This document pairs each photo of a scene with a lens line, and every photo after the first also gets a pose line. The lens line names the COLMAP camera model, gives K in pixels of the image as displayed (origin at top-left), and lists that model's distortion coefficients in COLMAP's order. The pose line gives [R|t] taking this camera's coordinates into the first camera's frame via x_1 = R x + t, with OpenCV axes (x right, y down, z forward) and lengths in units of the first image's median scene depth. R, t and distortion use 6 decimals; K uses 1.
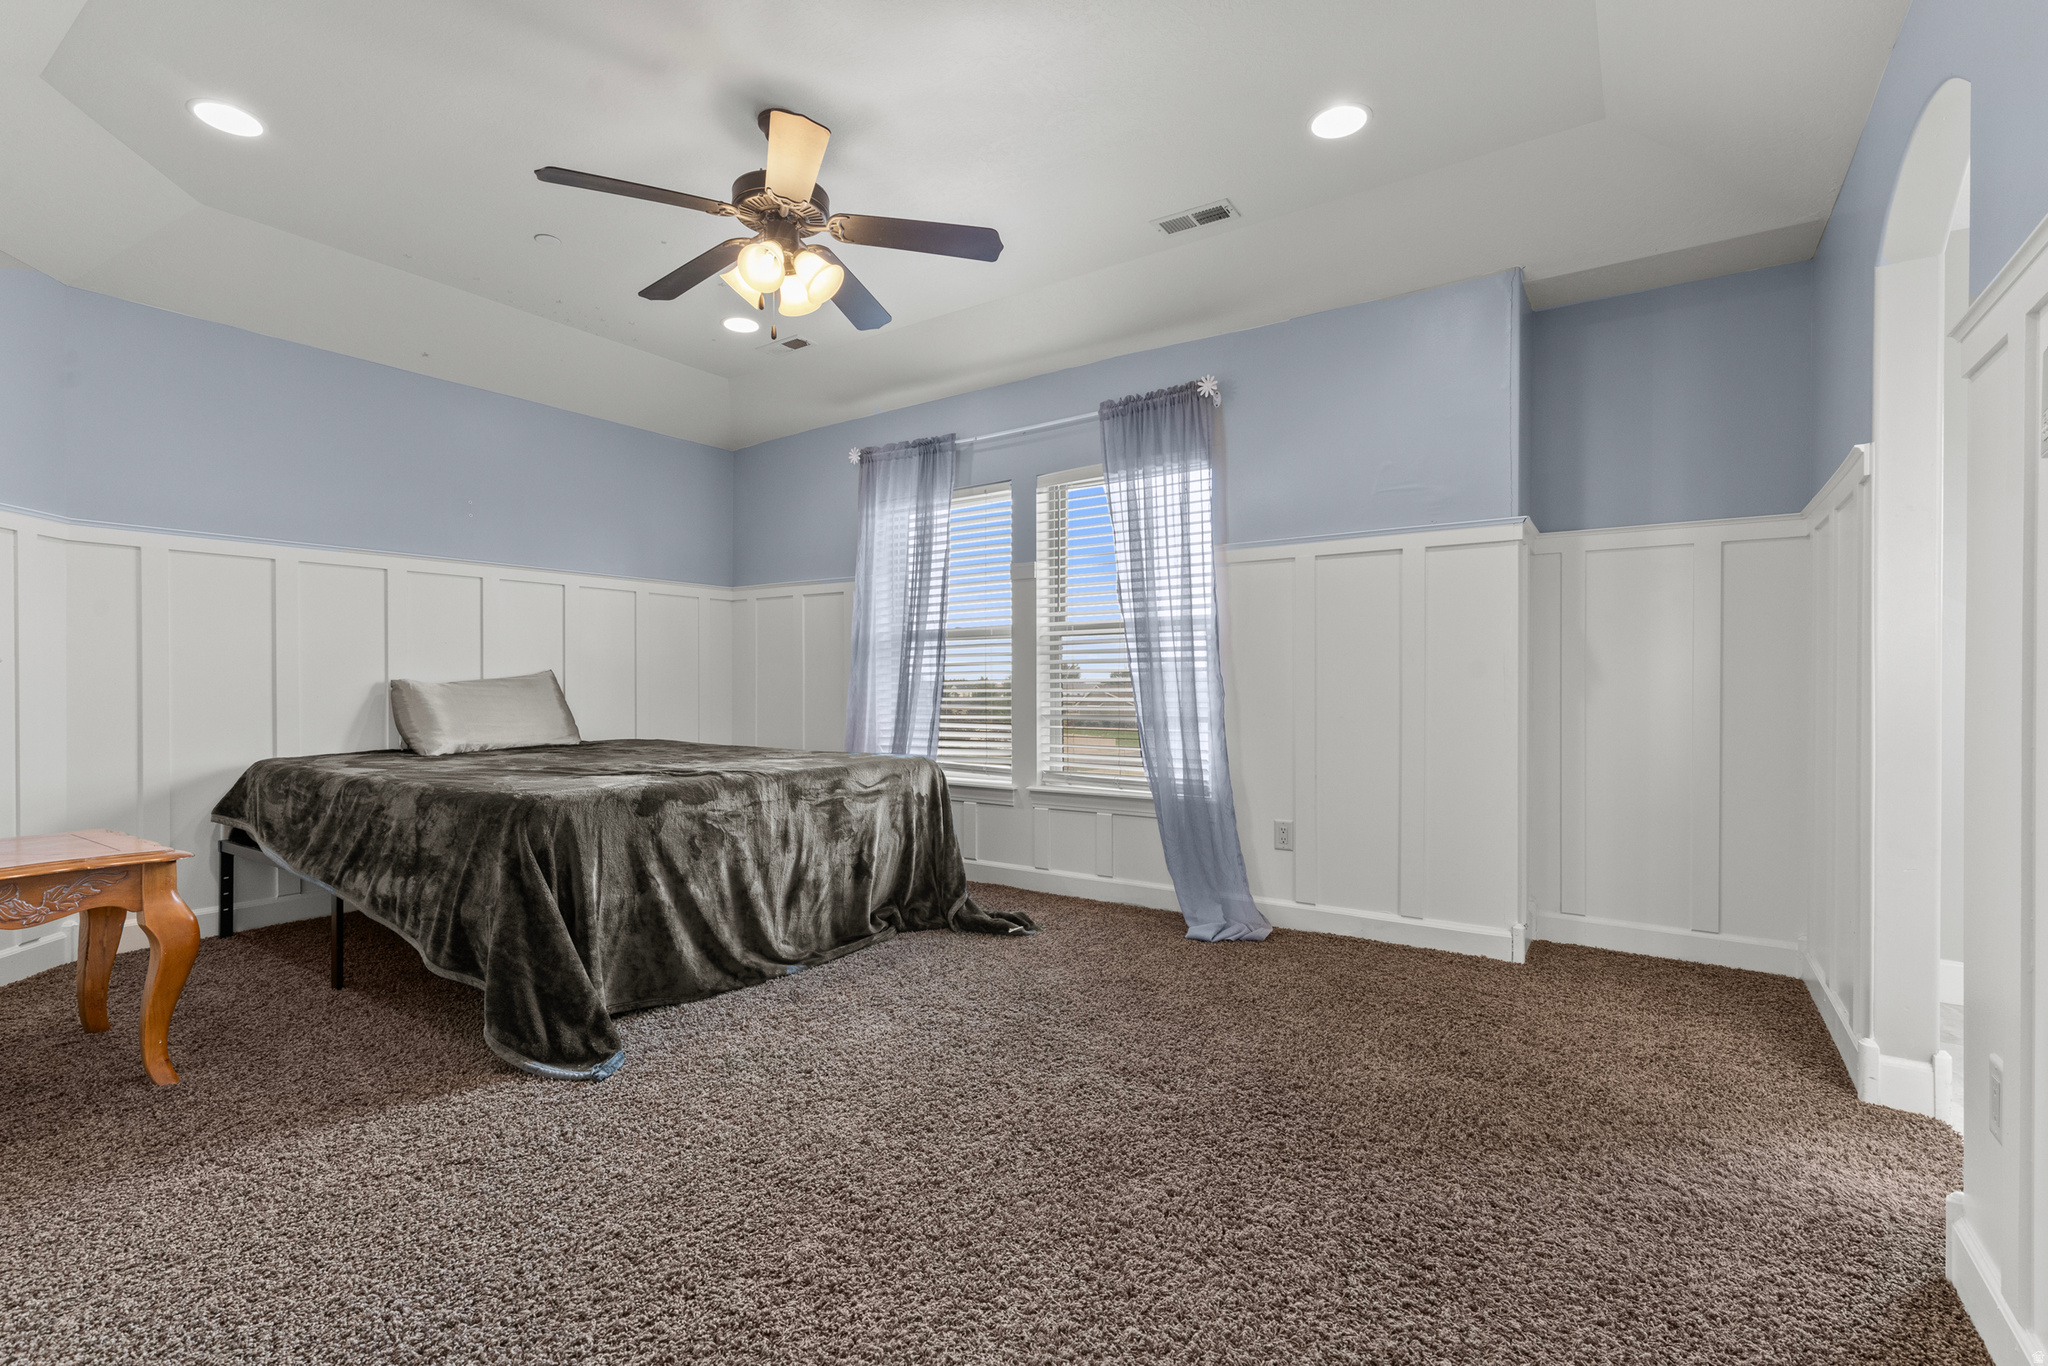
lens RADIAL K [[927.4, 0, 1023.2], [0, 927.4, 685.1], [0, 0, 1]] dist [0.000068, -0.000298]
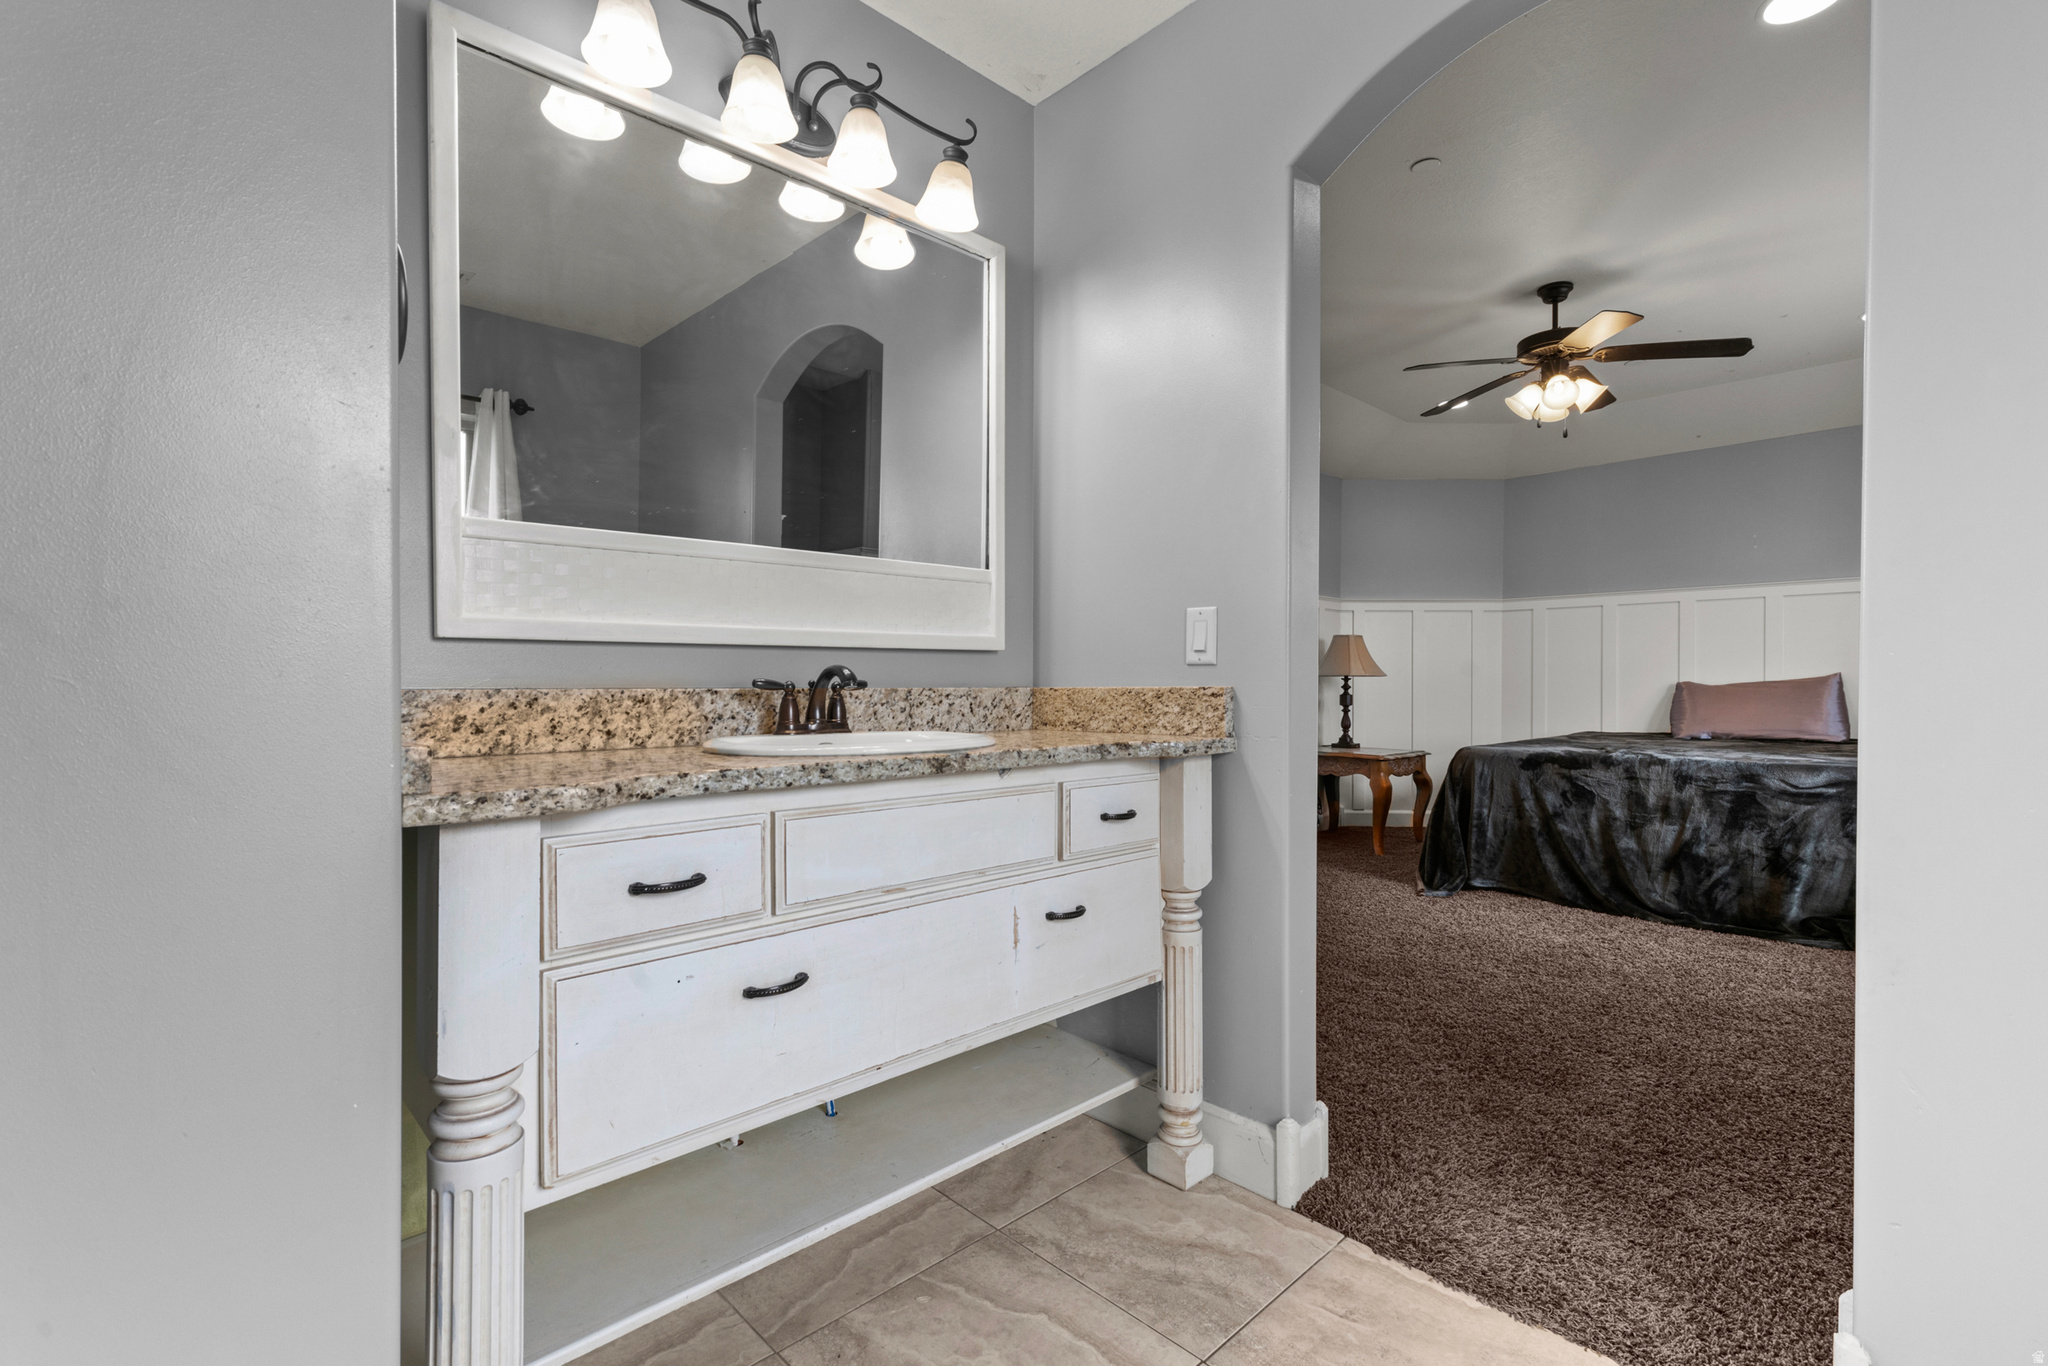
lens RADIAL K [[927.4, 0, 1024.4], [0, 927.4, 683.5], [0, 0, 1]] dist [0.000068, -0.000298]
pose [[-0.203107, 0.000073, -0.979157, 1.124851], [-0.003224, 0.999995, 0.000743, -0.001631], [0.979151, 0.003307, -0.203106, 0.433425]]
